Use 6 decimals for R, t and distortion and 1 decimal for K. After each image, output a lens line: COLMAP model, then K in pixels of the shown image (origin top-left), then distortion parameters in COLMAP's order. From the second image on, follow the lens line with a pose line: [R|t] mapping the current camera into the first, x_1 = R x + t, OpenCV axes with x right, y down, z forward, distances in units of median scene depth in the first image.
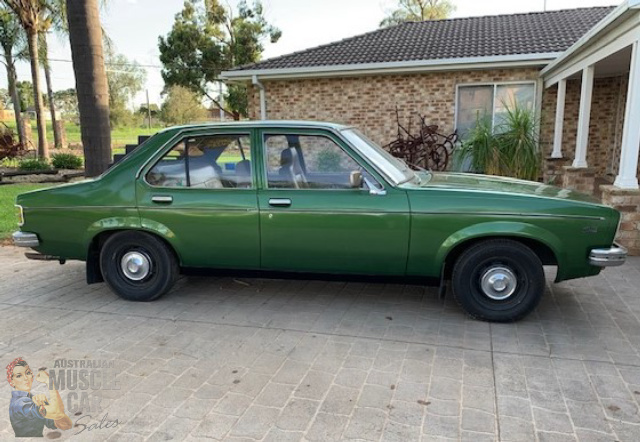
lens RADIAL K [[567.5, 0, 320.2], [0, 567.5, 267.4], [0, 0, 1]] dist [0.054947, -0.079563]
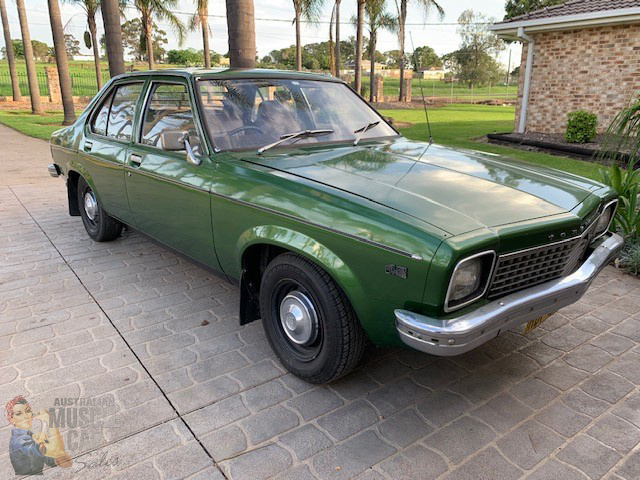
lens RADIAL K [[498.2, 0, 320.0], [0, 498.2, 240.0], [0, 0, 1]] dist [0.007398, 0.002970]
pose [[0.783904, 0.197610, -0.588595, 0.179035], [-0.160998, 0.980269, 0.114686, -0.036634], [0.599644, 0.004860, 0.800252, 0.152309]]
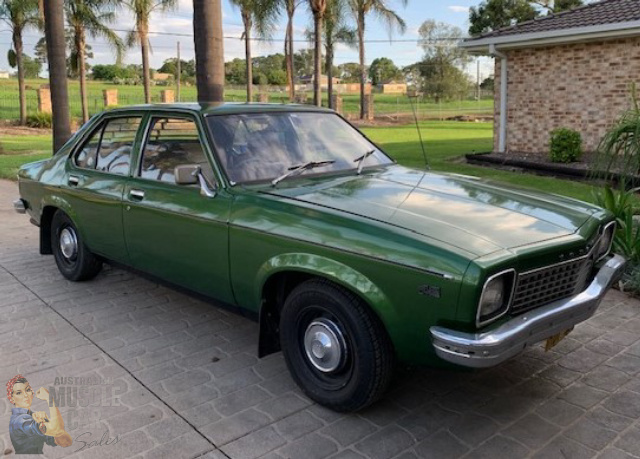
lens RADIAL K [[590.4, 0, 298.3], [0, 590.4, 183.0], [0, 0, 1]] dist [-0.001940, 0.014825]
pose [[0.816530, 0.081712, -0.571490, 0.182831], [-0.136160, 0.989263, -0.053098, -0.033542], [0.561016, 0.121170, 0.818889, 0.108146]]
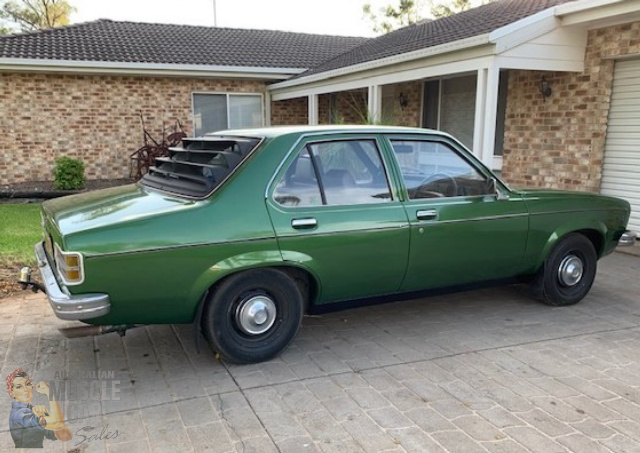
lens RADIAL K [[560.1, 0, 319.4], [0, 560.1, 255.1], [0, 0, 1]] dist [0.005660, 0.004558]
pose [[0.783042, -0.114555, 0.611329, -0.212118], [0.132266, 0.991080, 0.016297, -0.024843], [-0.607743, 0.068097, 0.791209, 0.112624]]
